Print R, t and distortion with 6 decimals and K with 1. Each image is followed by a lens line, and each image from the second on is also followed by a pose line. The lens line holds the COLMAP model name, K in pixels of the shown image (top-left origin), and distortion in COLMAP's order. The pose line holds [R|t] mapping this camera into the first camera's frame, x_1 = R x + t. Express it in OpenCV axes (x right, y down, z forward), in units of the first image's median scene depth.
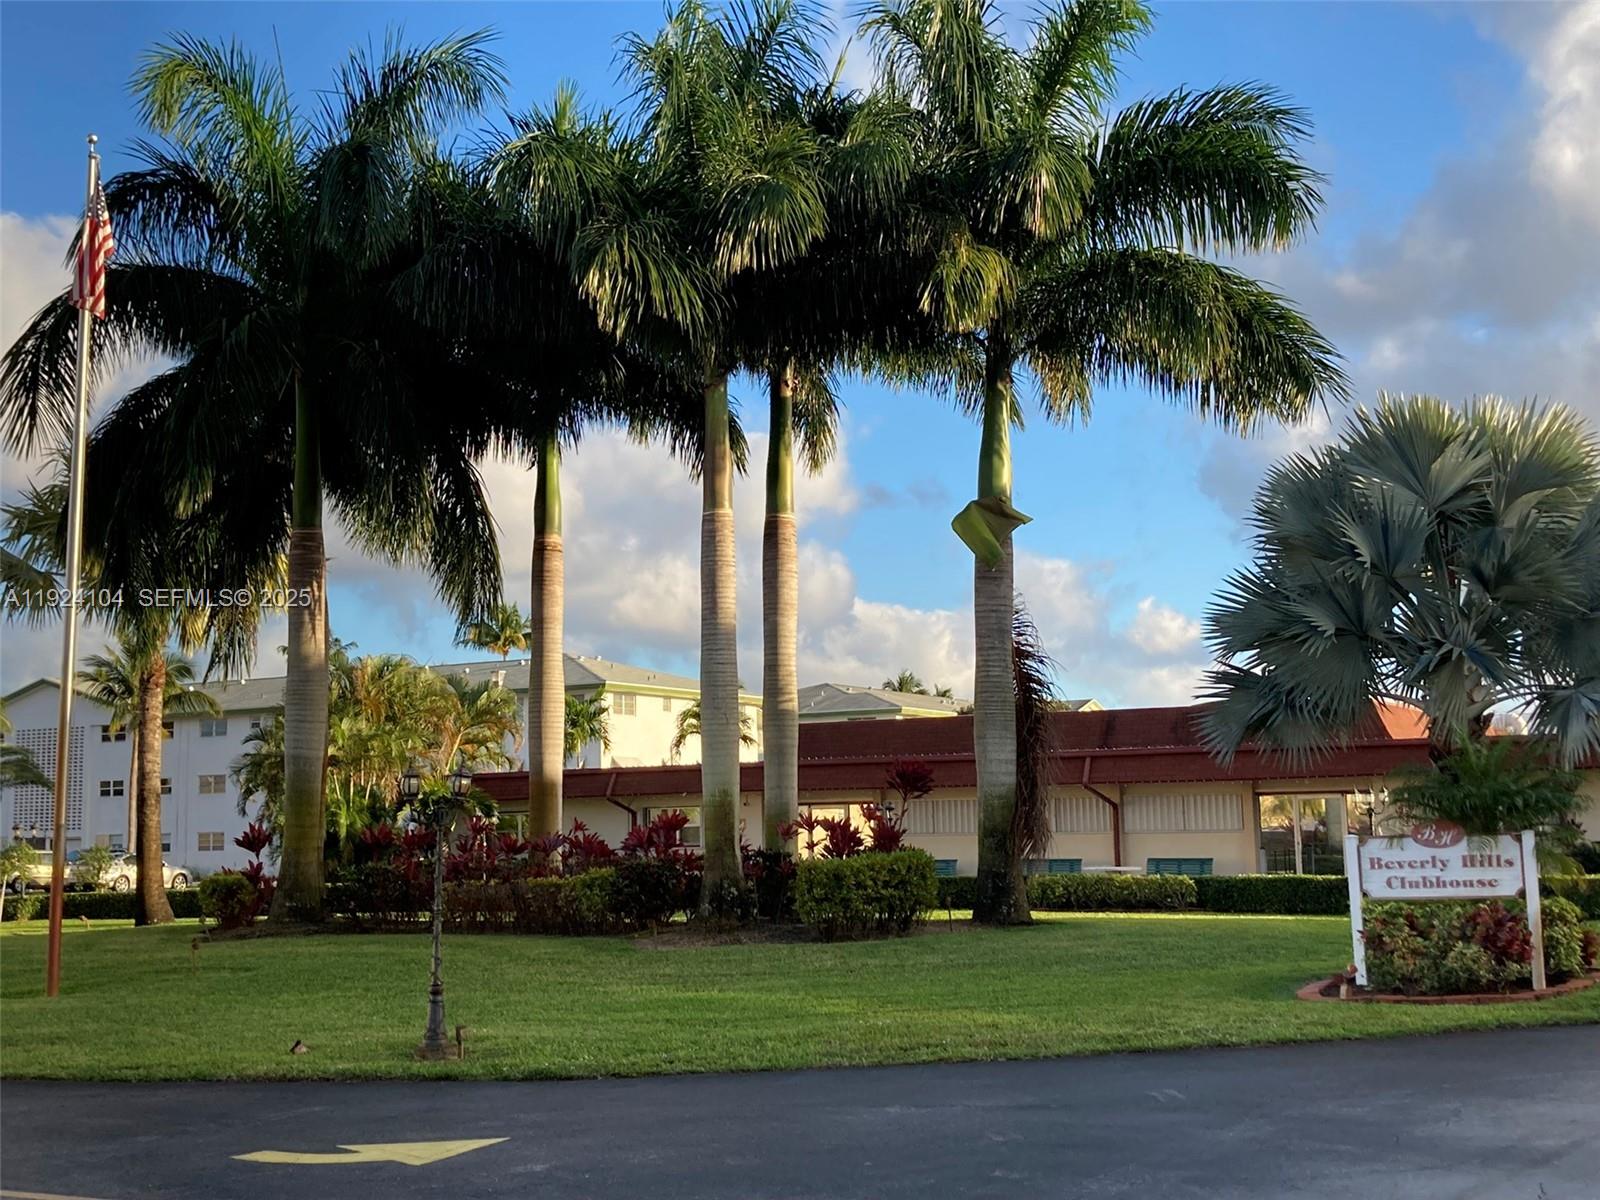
lens RADIAL K [[1982.5, 0, 796.0], [0, 1982.5, 604.2], [0, 0, 1]] dist [0.014567, 0.000000]
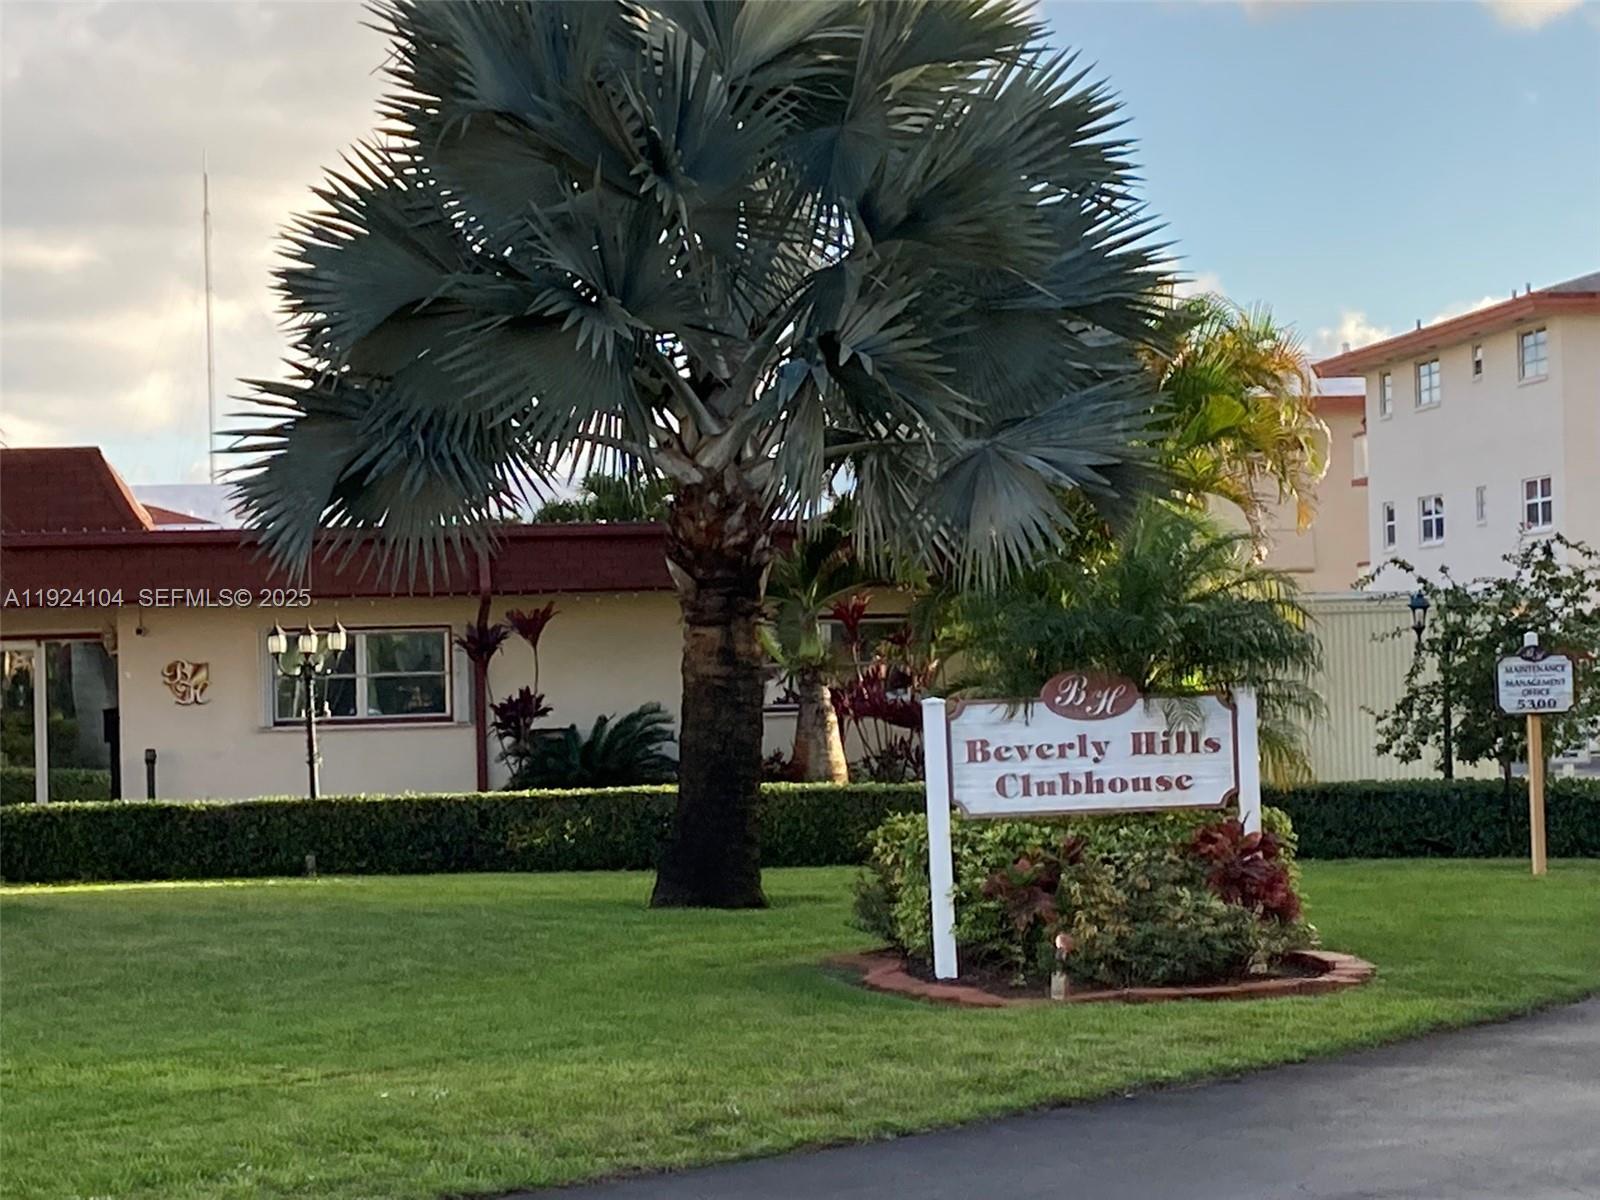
lens RADIAL K [[4147.0, 0, 798.9], [0, 4147.0, 603.7], [0, 0, 1]] dist [0.124778, 0.000000]
pose [[0.800629, 0.010858, 0.599062, -0.366213], [-0.059671, 0.996310, 0.061690, 0.023095], [-0.596182, -0.085137, 0.798323, 0.130751]]
